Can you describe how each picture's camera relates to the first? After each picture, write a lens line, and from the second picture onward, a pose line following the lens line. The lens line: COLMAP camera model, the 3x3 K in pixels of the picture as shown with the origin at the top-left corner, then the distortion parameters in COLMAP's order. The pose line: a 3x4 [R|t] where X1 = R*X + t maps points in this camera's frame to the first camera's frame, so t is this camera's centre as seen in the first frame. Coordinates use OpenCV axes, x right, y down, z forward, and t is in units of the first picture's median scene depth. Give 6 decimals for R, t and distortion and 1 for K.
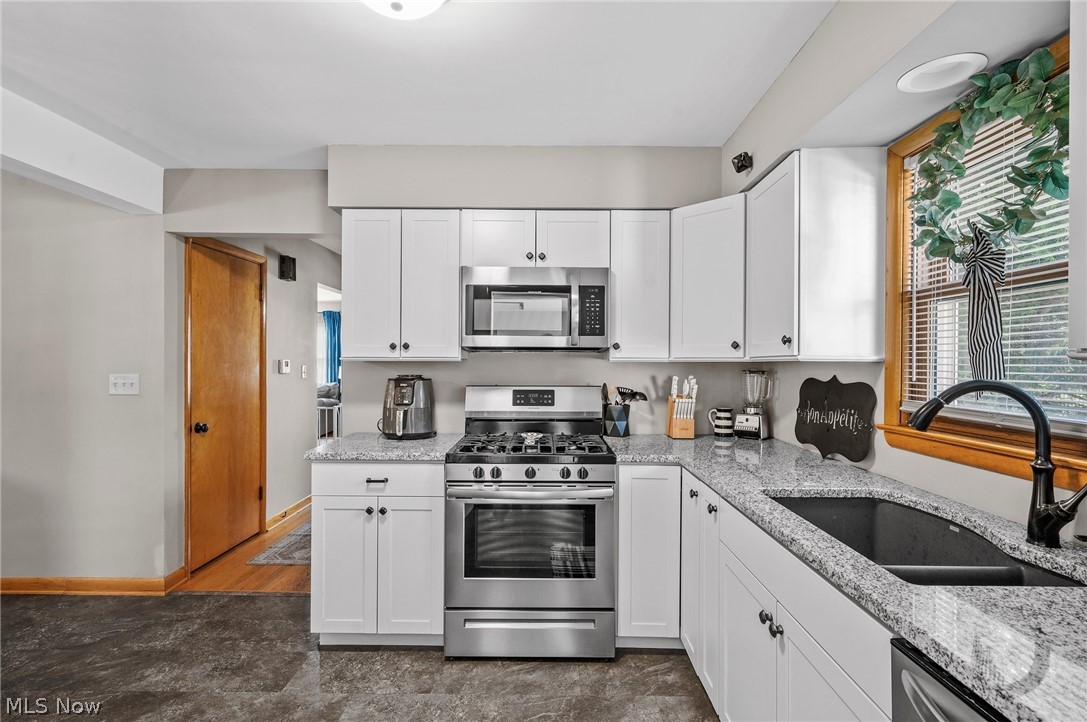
lens RADIAL K [[521.6, 0, 546.3], [0, 521.6, 363.4], [0, 0, 1]] dist [-0.002764, -0.000163]
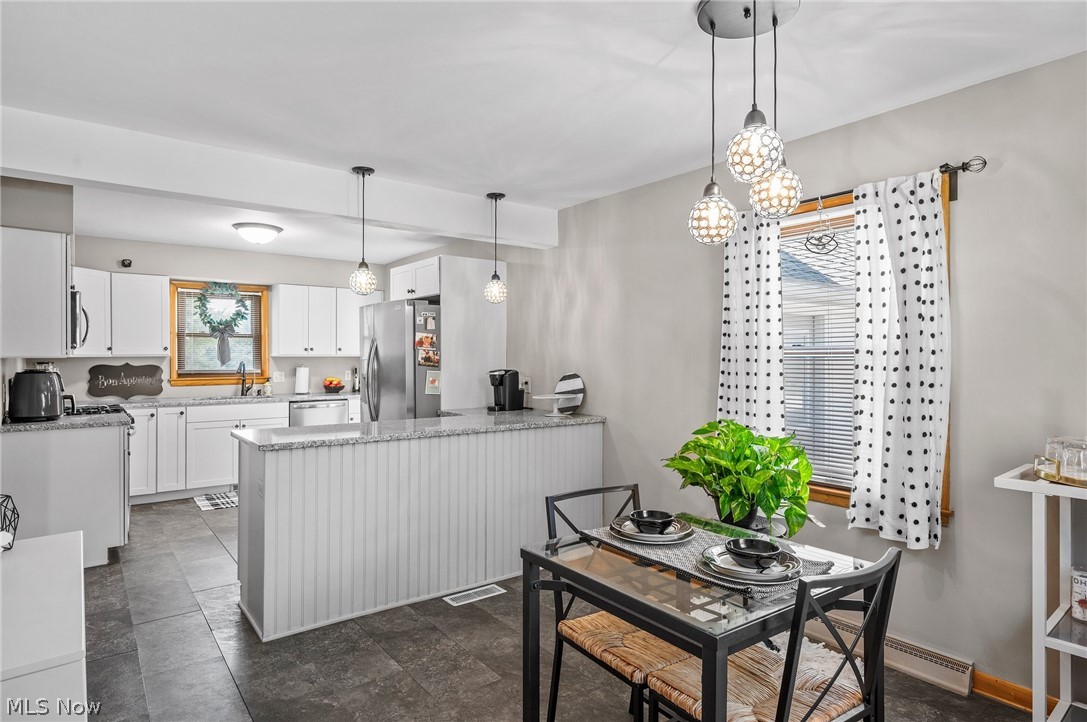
lens RADIAL K [[611.5, 0, 542.0], [0, 611.5, 355.1], [0, 0, 1]] dist [0.004620, 0.000043]
pose [[-0.607716, -0.001995, 0.794152, -3.743902], [0.001975, 0.999990, 0.004024, -0.024071], [-0.794152, 0.004014, -0.607706, 1.659972]]
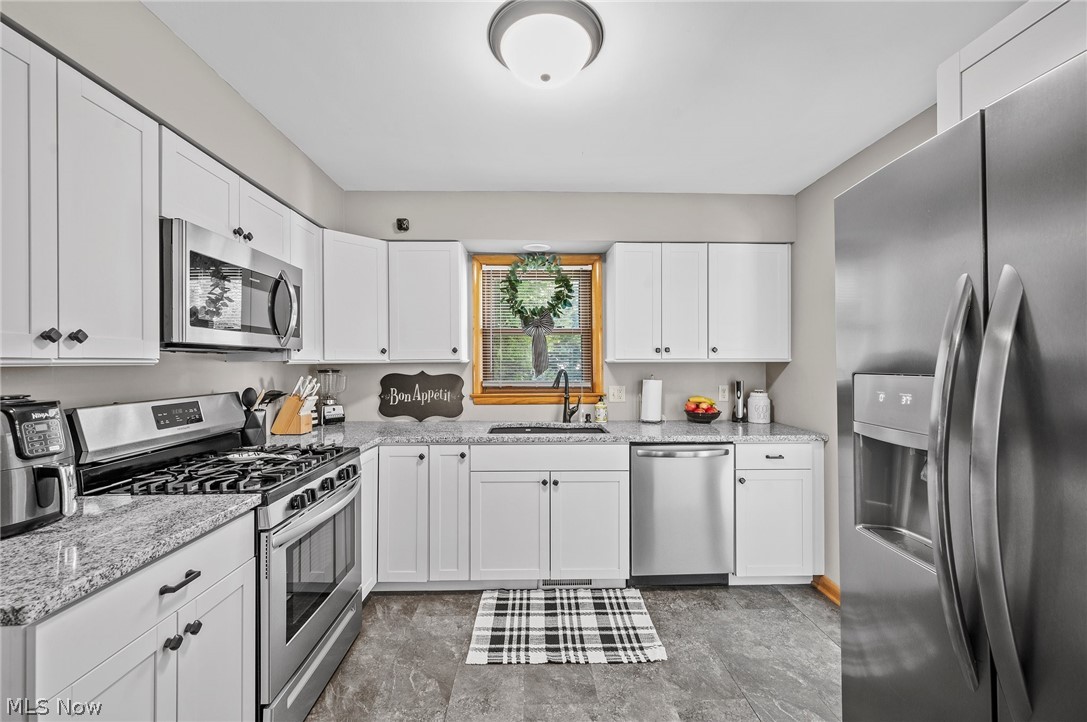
lens RADIAL K [[430.2, 0, 542.8], [0, 430.2, 362.6], [0, 0, 1]] dist [-0.001614, 0.000398]
pose [[-0.034857, -0.004969, 0.999380, -1.168544], [0.006569, 0.999965, 0.005201, -0.011751], [-0.999371, 0.006747, -0.034823, 0.926587]]
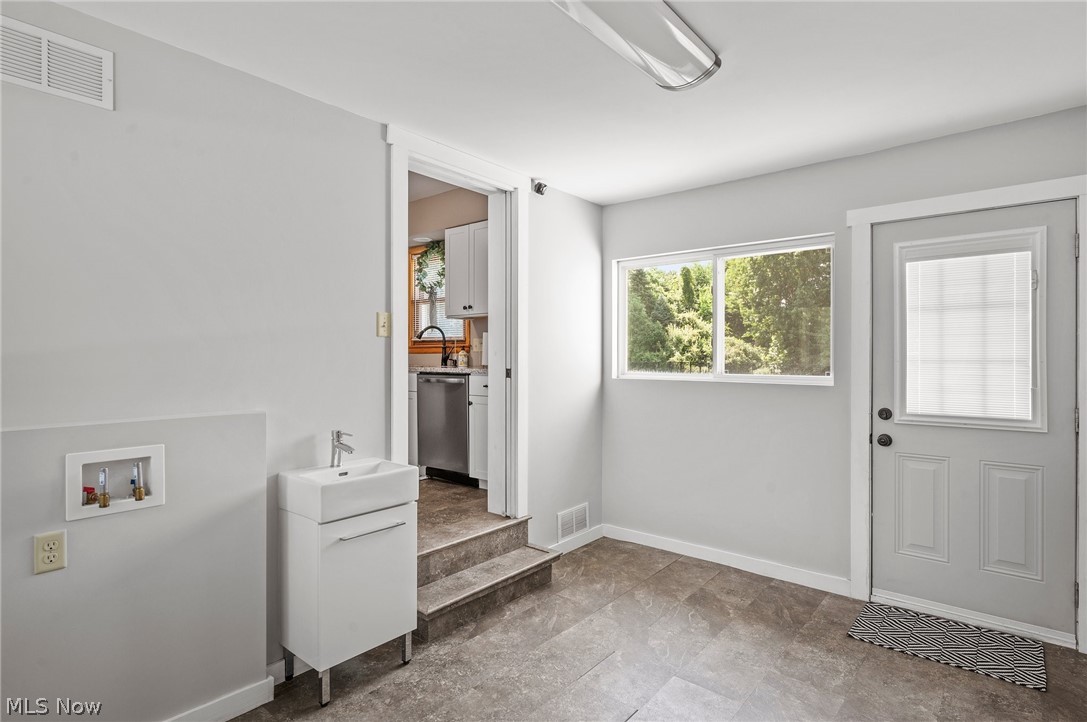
lens RADIAL K [[558.2, 0, 544.3], [0, 558.2, 356.6], [0, 0, 1]] dist [0.000288, -0.000010]
pose [[0.637139, -0.001322, 0.770748, -1.439468], [0.006502, 0.999972, -0.003660, 0.224613], [-0.770722, 0.007343, 0.637130, -1.796619]]
